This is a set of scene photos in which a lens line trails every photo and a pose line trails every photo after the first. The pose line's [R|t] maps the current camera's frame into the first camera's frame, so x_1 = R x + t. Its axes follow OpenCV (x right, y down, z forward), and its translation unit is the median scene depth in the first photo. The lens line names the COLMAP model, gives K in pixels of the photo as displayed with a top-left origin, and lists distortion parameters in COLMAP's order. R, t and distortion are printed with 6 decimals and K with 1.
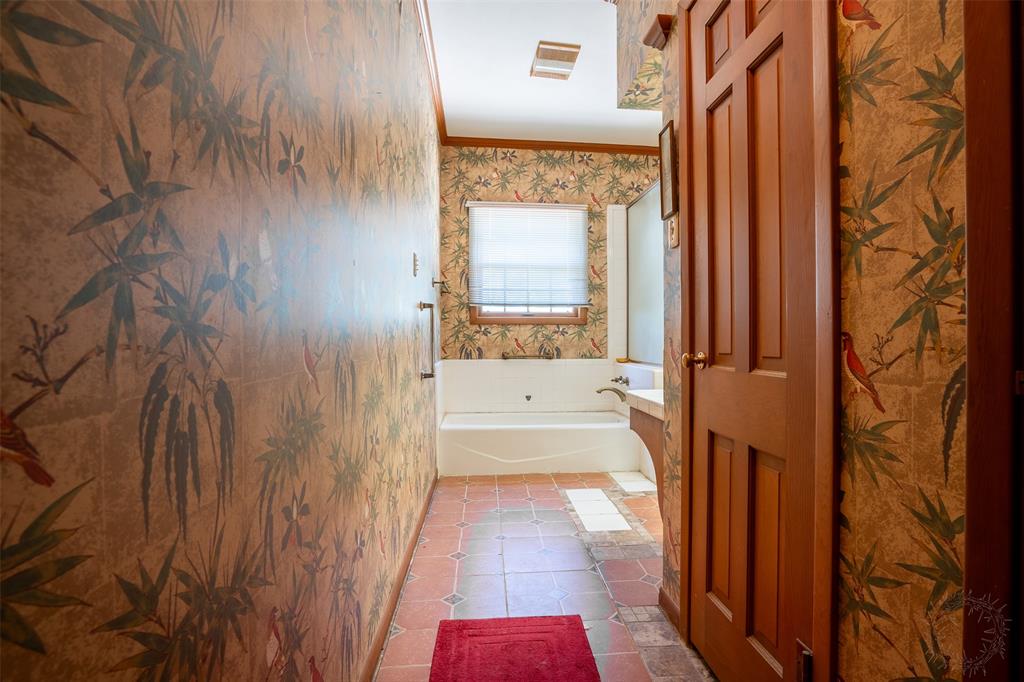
lens RADIAL K [[485.7, 0, 514.6], [0, 485.7, 342.2], [0, 0, 1]] dist [-0.042696, 0.018336]
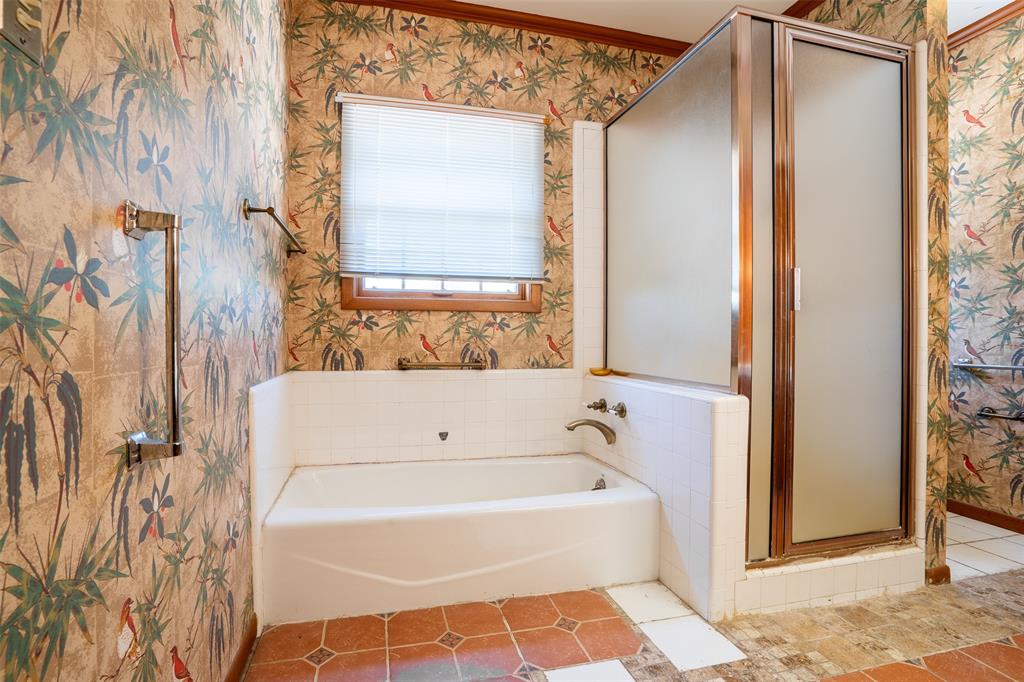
lens RADIAL K [[485.7, 0, 504.6], [0, 485.7, 337.4], [0, 0, 1]] dist [-0.042696, 0.018336]
pose [[0.980473, 0.007038, 0.196529, -0.015183], [-0.005680, 0.999956, -0.007476, -0.000400], [-0.196573, 0.006214, 0.980469, 0.410421]]
